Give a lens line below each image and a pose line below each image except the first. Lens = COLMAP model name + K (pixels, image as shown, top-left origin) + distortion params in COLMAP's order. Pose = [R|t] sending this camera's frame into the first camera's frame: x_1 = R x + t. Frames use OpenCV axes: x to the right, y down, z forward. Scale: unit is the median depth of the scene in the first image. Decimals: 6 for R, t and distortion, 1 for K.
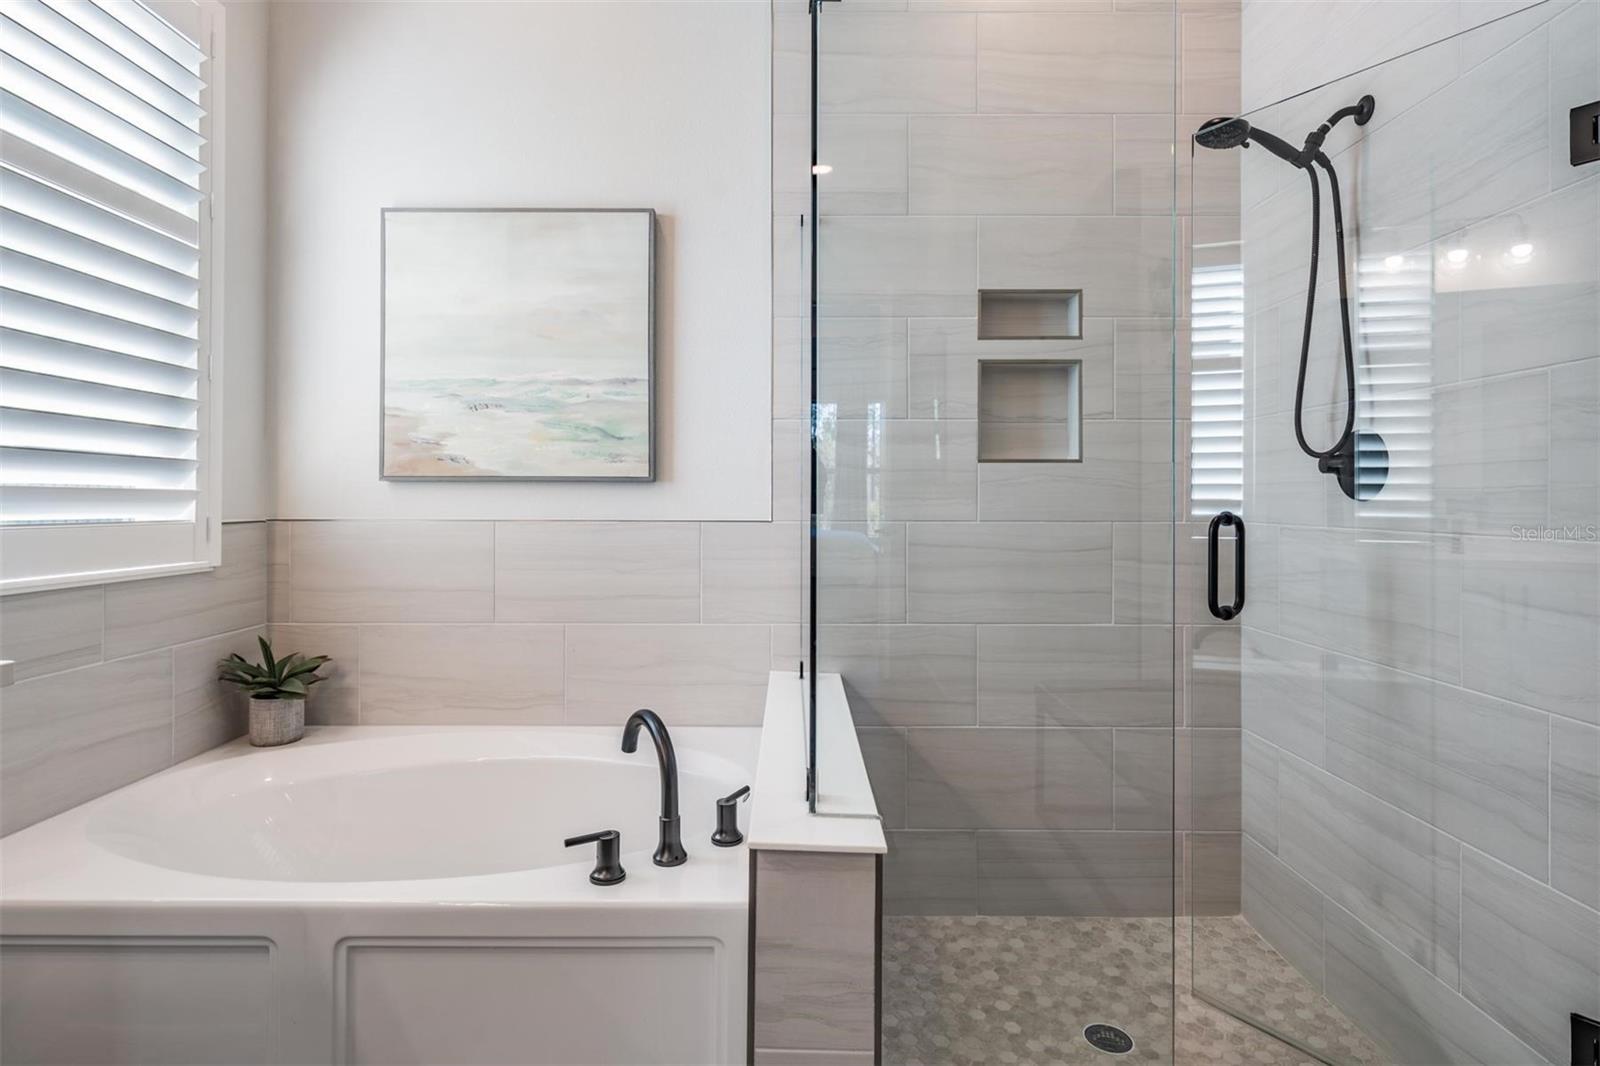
lens RADIAL K [[808.5, 0, 795.5], [0, 808.5, 503.6], [0, 0, 1]] dist [-0.000874, 0.000708]
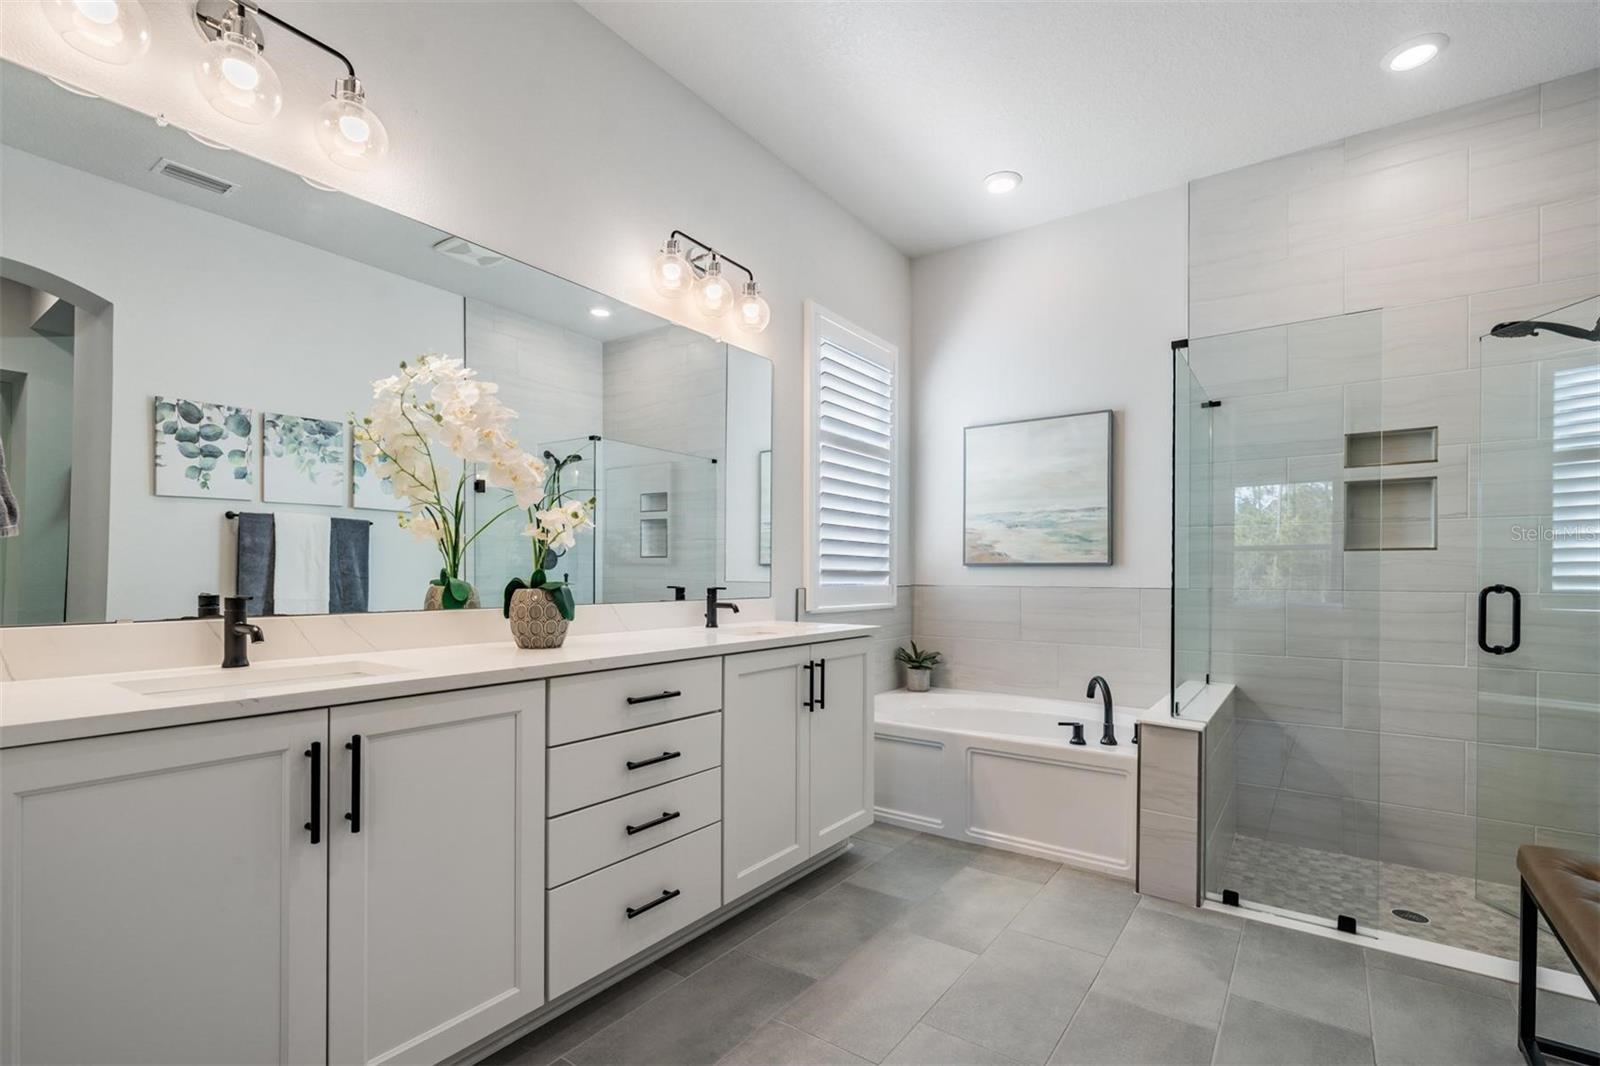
lens RADIAL K [[719.6, 0, 792.6], [0, 719.6, 568.2], [0, 0, 1]] dist [-0.000428, 0.000032]
pose [[0.804752, -0.004638, -0.593594, 0.199425], [-0.003623, 0.999912, -0.012724, 0.001298], [0.593601, 0.012391, 0.804664, -0.680115]]
